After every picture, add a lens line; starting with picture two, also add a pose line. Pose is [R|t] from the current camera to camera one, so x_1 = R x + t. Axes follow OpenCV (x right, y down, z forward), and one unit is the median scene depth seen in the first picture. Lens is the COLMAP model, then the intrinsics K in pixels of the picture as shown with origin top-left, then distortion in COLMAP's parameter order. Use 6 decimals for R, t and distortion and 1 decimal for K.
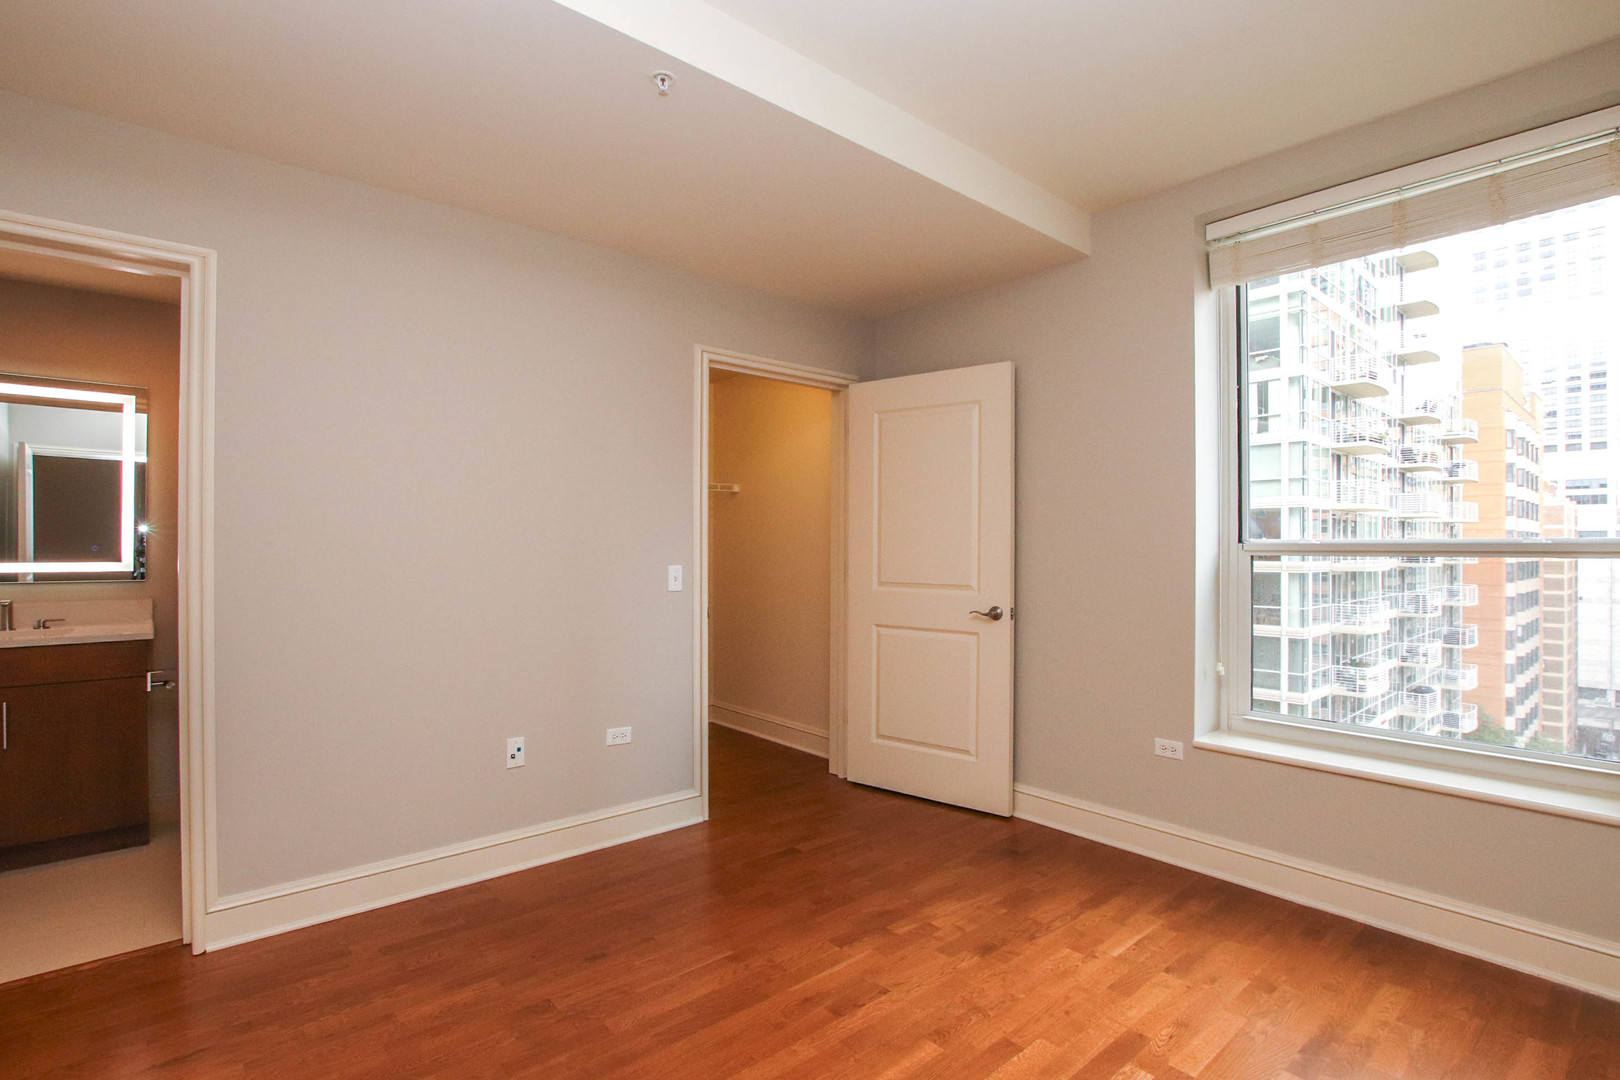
lens RADIAL K [[759.7, 0, 810.2], [0, 759.7, 556.7], [0, 0, 1]] dist [-0.047556, 0.011413]
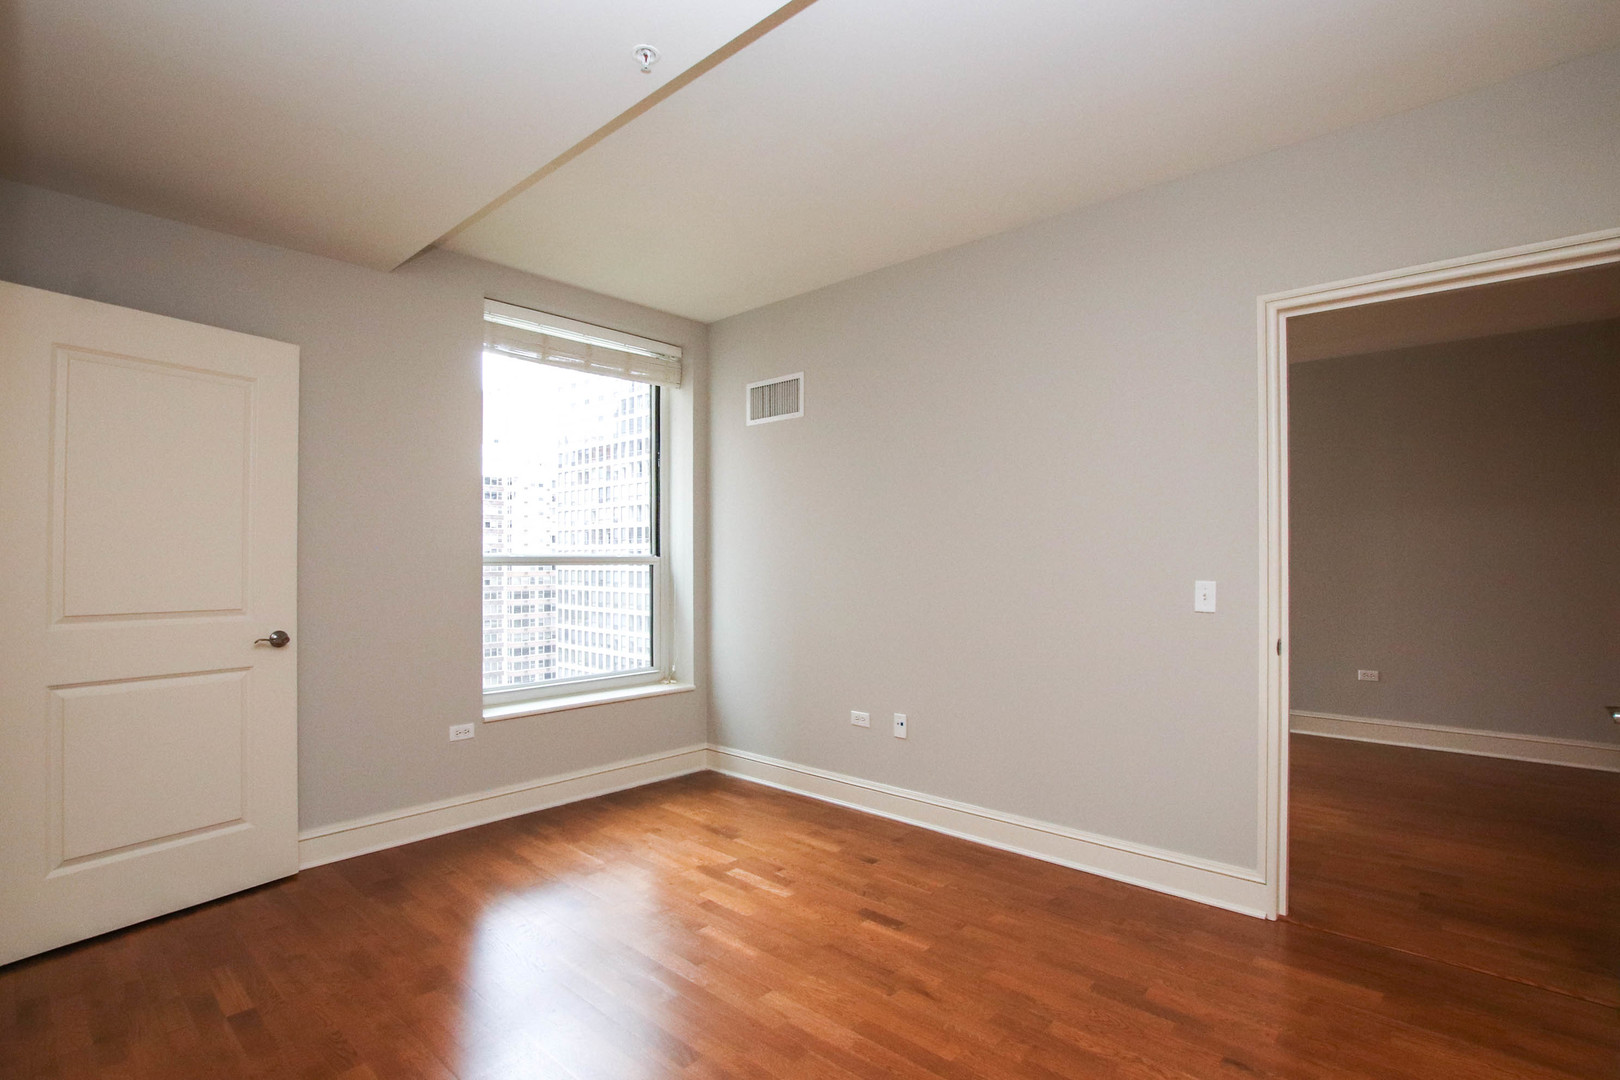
lens RADIAL K [[759.7, 0, 810.2], [0, 759.7, 556.7], [0, 0, 1]] dist [-0.047556, 0.011413]
pose [[-0.109546, 0.001227, 0.993981, -0.629945], [0.017557, 0.999846, 0.000700, -0.005281], [-0.993827, 0.017529, -0.109551, 0.498905]]
